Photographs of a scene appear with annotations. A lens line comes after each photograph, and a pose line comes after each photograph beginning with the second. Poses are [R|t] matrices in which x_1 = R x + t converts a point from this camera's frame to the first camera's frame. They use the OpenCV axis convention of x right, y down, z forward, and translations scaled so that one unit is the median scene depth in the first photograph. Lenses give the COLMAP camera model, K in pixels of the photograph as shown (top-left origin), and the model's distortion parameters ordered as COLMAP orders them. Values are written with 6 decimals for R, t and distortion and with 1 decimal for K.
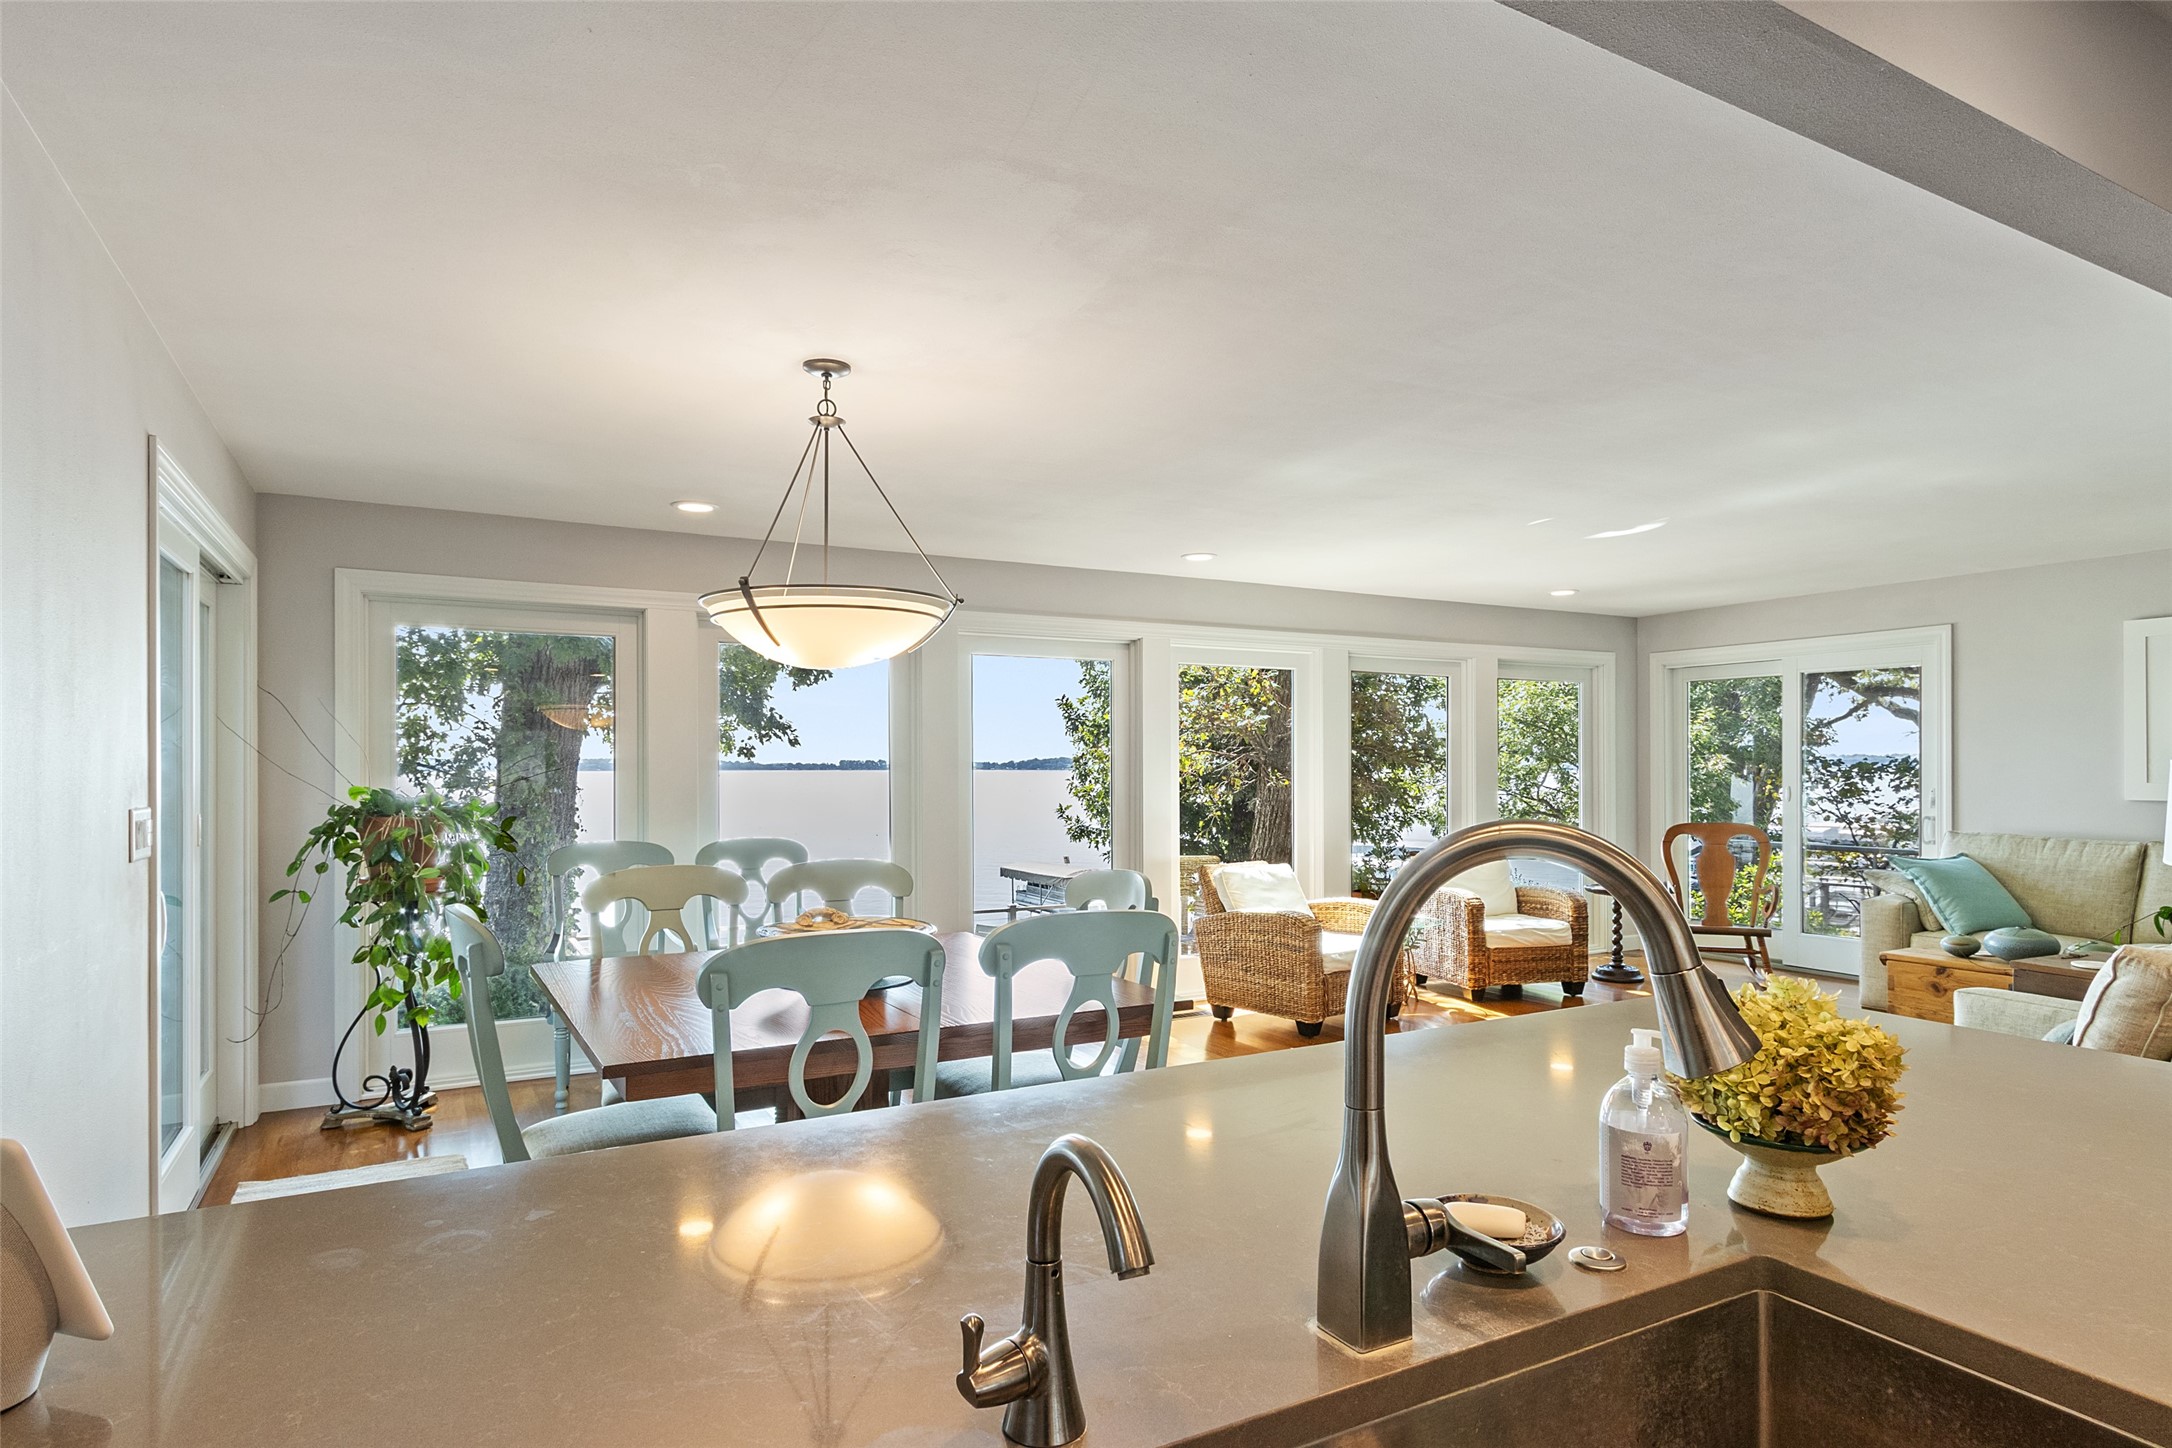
lens RADIAL K [[1192.8, 0, 1099.5], [0, 1192.8, 767.3], [0, 0, 1]] dist [-0.001840, 0.000645]
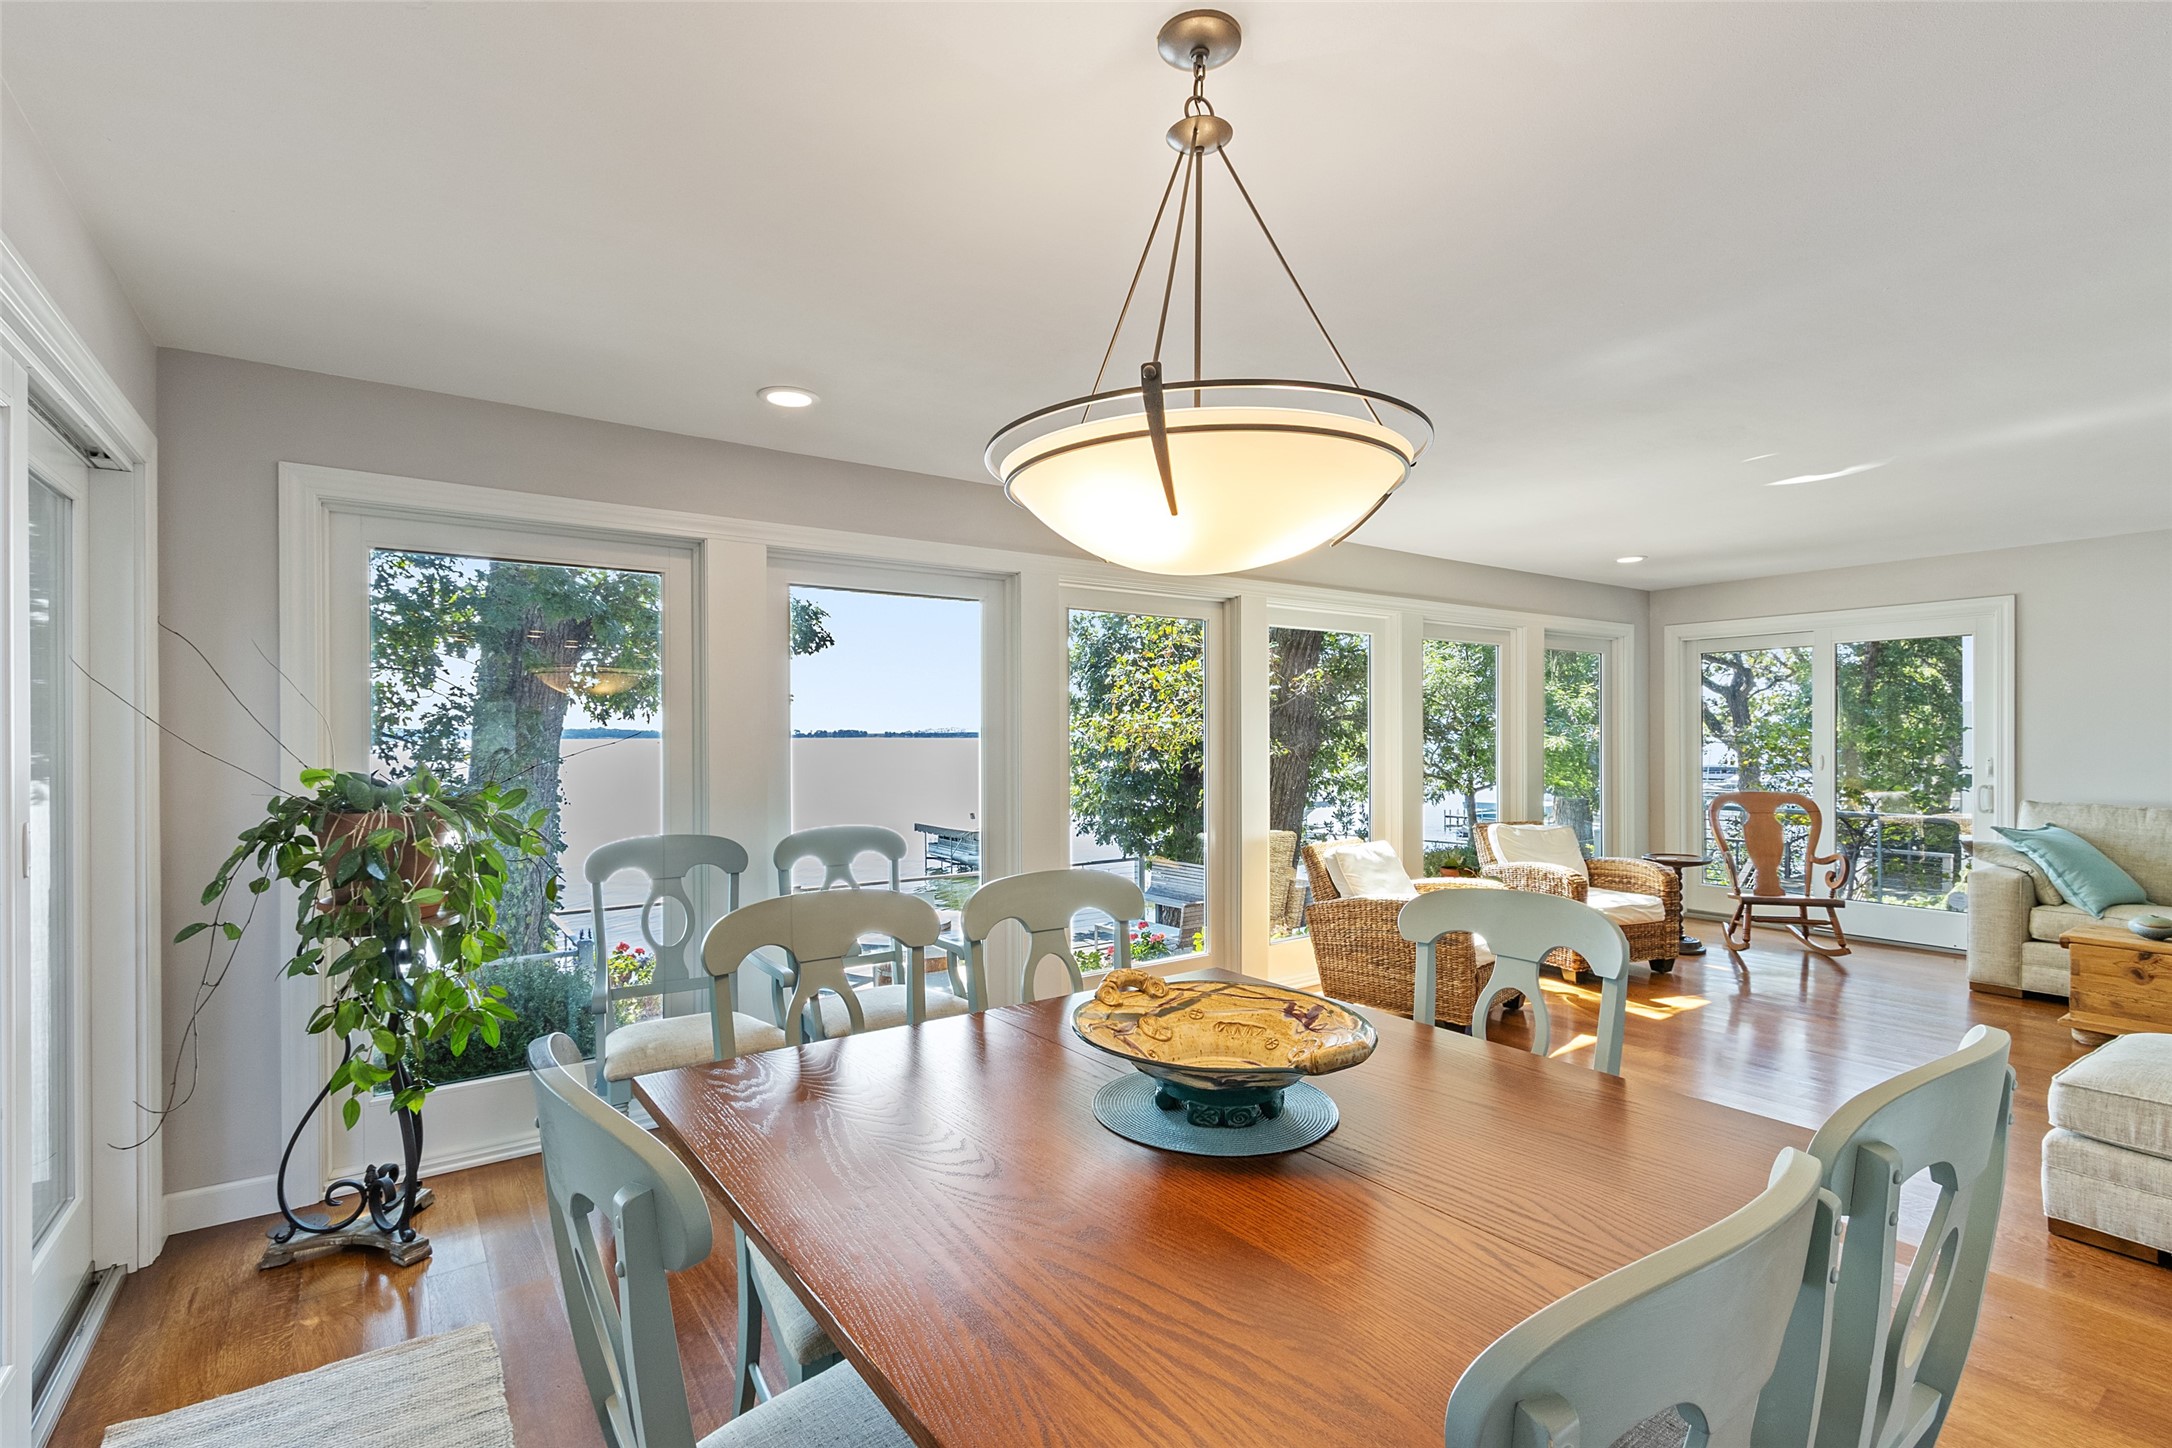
lens RADIAL K [[999.5, 0, 1084.2], [0, 999.5, 738.4], [0, 0, 1]] dist [-0.000801, -0.000600]
pose [[0.994790, -0.001494, 0.101936, -0.219027], [0.001157, 0.999994, 0.003366, -0.002939], [-0.101941, -0.003231, 0.994785, 0.349057]]
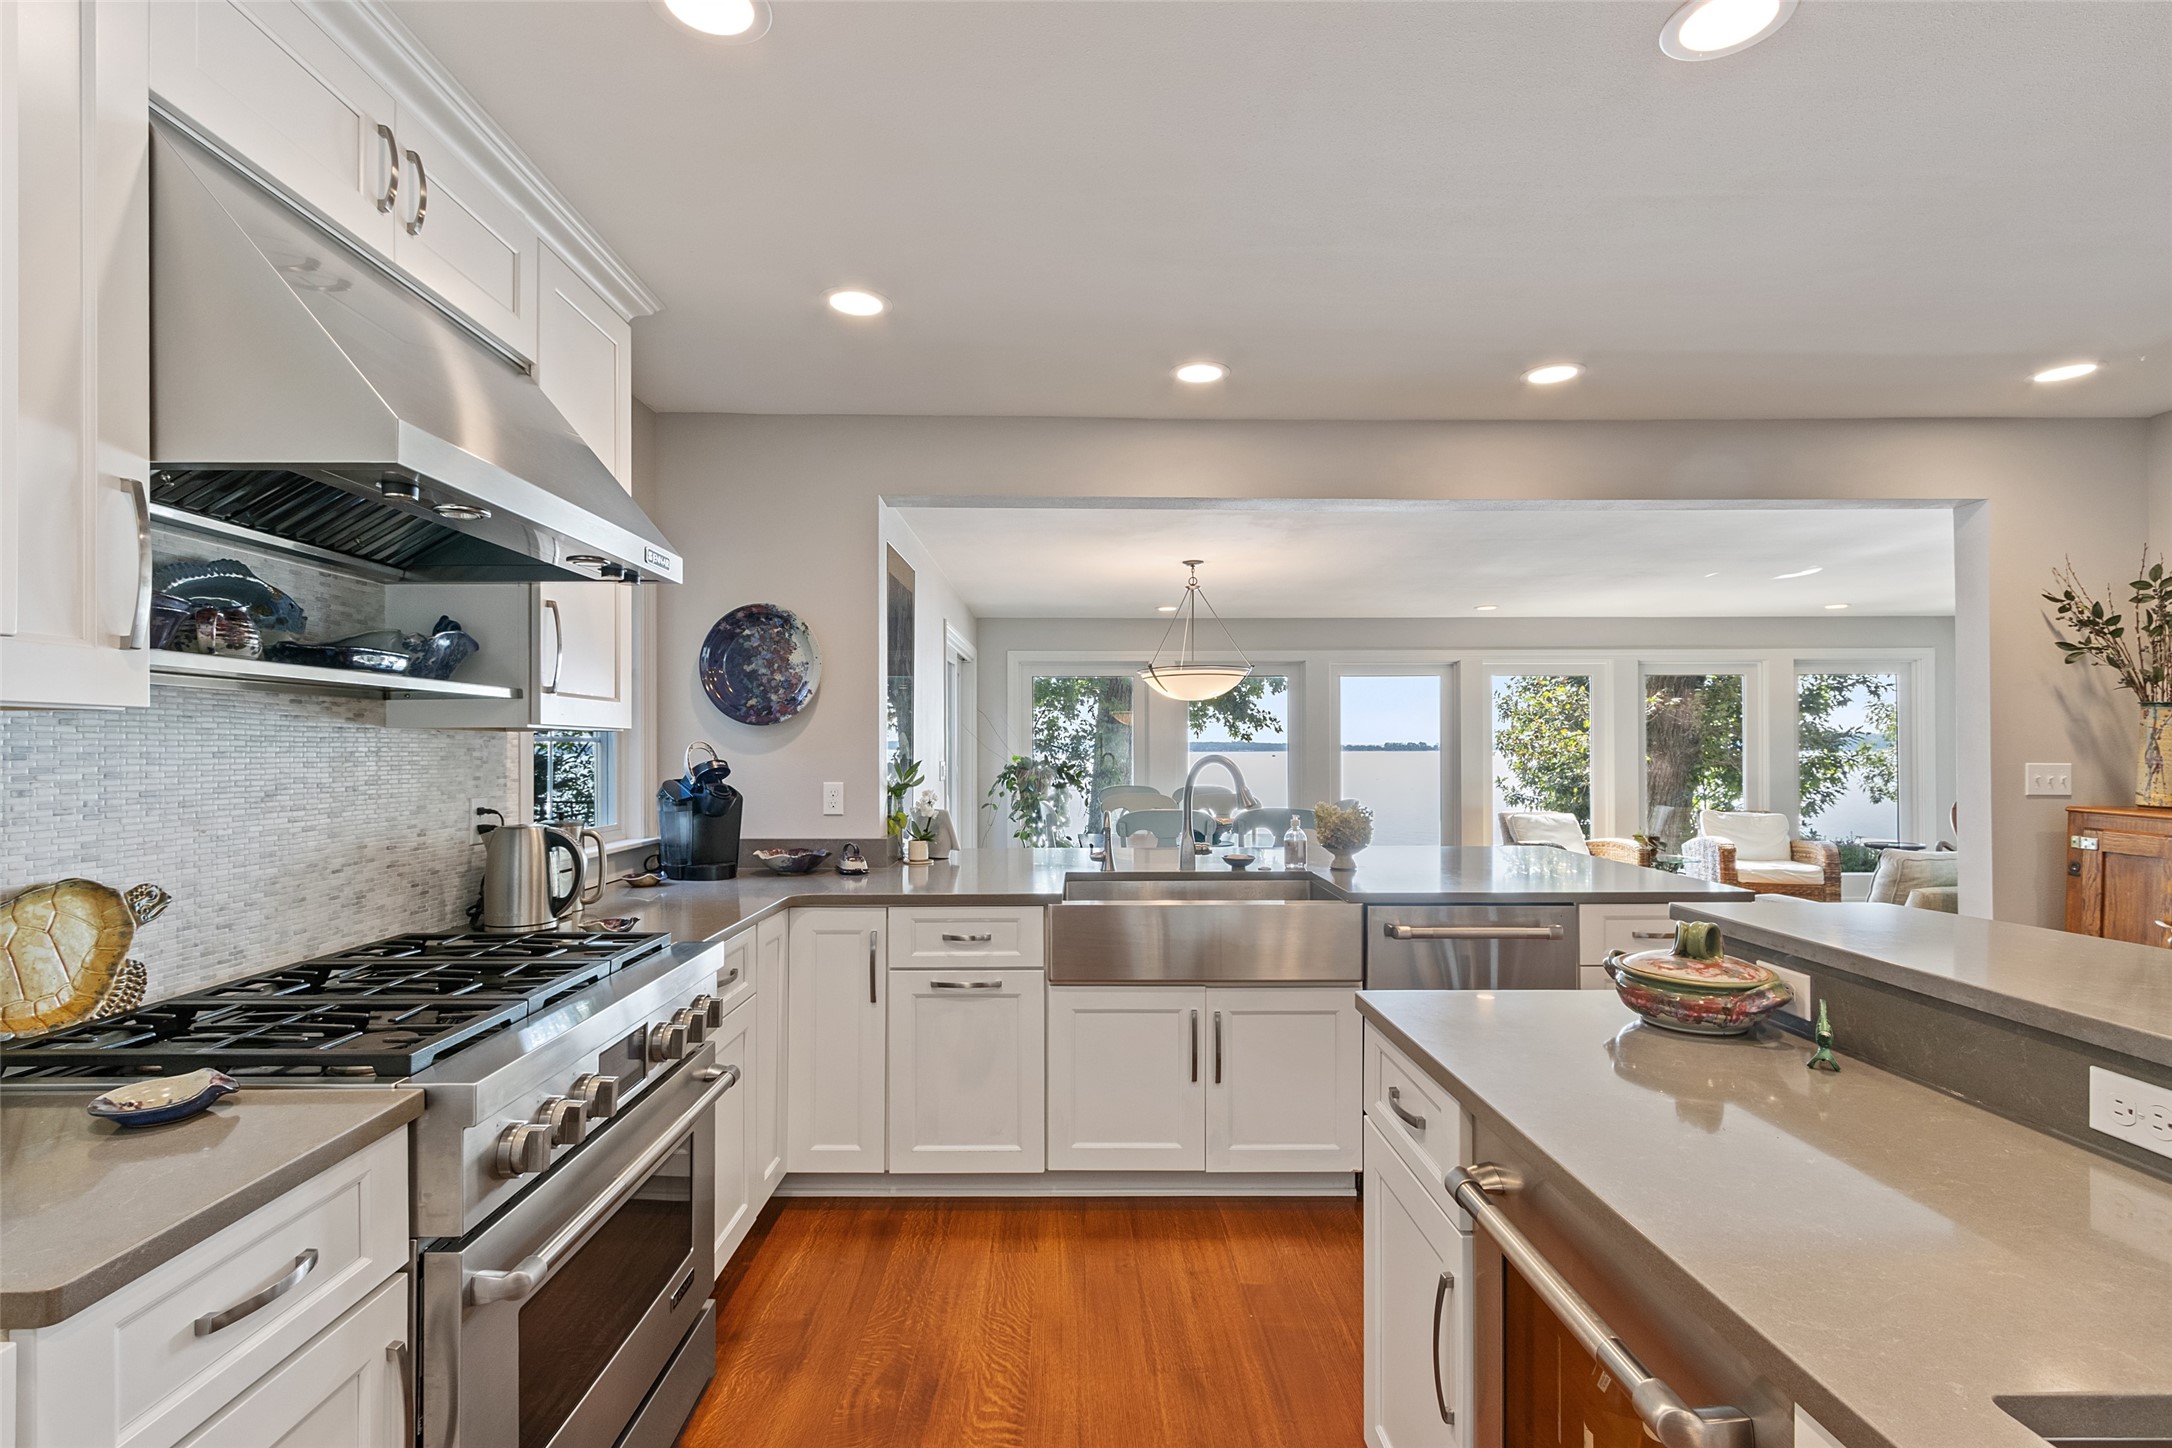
lens RADIAL K [[999.5, 0, 1084.2], [0, 999.5, 738.4], [0, 0, 1]] dist [-0.000801, -0.000600]
pose [[0.875165, -0.005564, -0.483792, 0.315757], [0.000908, 0.999951, -0.009858, 0.002854], [0.483823, 0.008188, 0.875127, -0.456169]]
